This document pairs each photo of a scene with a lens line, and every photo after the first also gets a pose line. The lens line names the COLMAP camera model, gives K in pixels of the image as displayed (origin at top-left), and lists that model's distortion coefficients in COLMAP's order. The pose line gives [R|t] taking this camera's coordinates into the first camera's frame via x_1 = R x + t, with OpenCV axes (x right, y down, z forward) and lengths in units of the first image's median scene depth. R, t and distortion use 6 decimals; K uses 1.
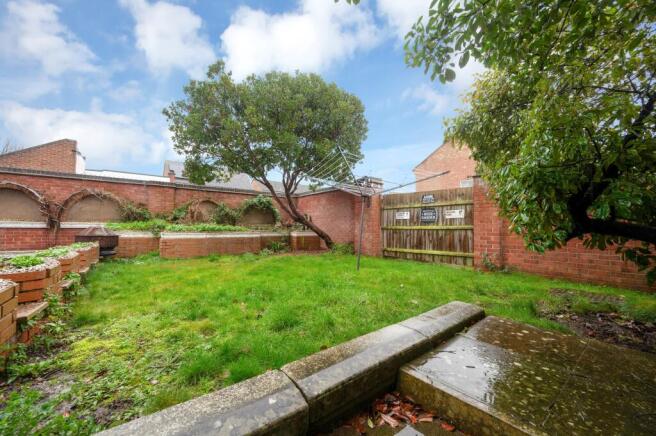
lens RADIAL K [[261.6, 0, 328.0], [0, 261.6, 218.0], [0, 0, 1]] dist [0.001484, 0.000081]
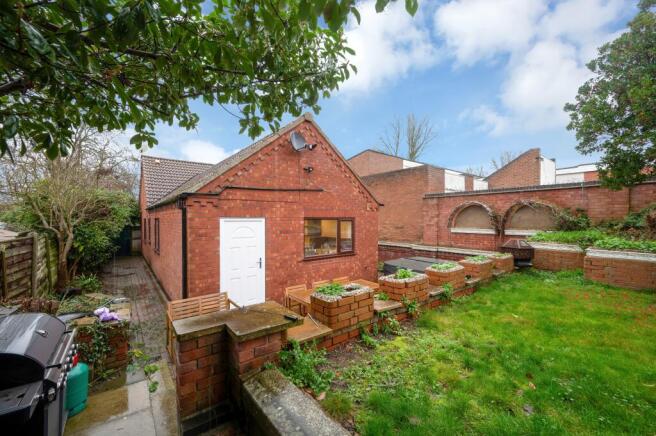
lens RADIAL K [[261.6, 0, 328.0], [0, 261.6, 218.0], [0, 0, 1]] dist [0.001484, 0.000081]
pose [[0.014429, -0.005123, -0.999883, 0.177449], [0.045645, 0.998948, -0.004459, -0.073073], [0.998853, -0.045576, 0.014648, 0.179841]]
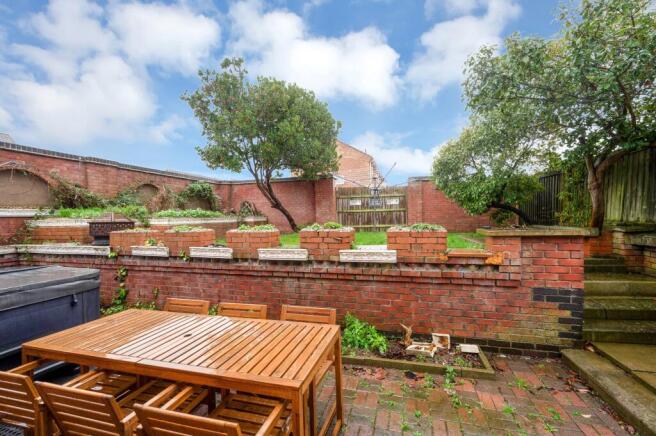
lens RADIAL K [[261.6, 0, 328.0], [0, 261.6, 218.0], [0, 0, 1]] dist [0.001484, 0.000081]
pose [[0.817374, -0.025189, 0.575557, -0.669980], [0.000836, 0.999095, 0.042537, 0.013396], [-0.576107, -0.034288, 0.816655, -0.098280]]
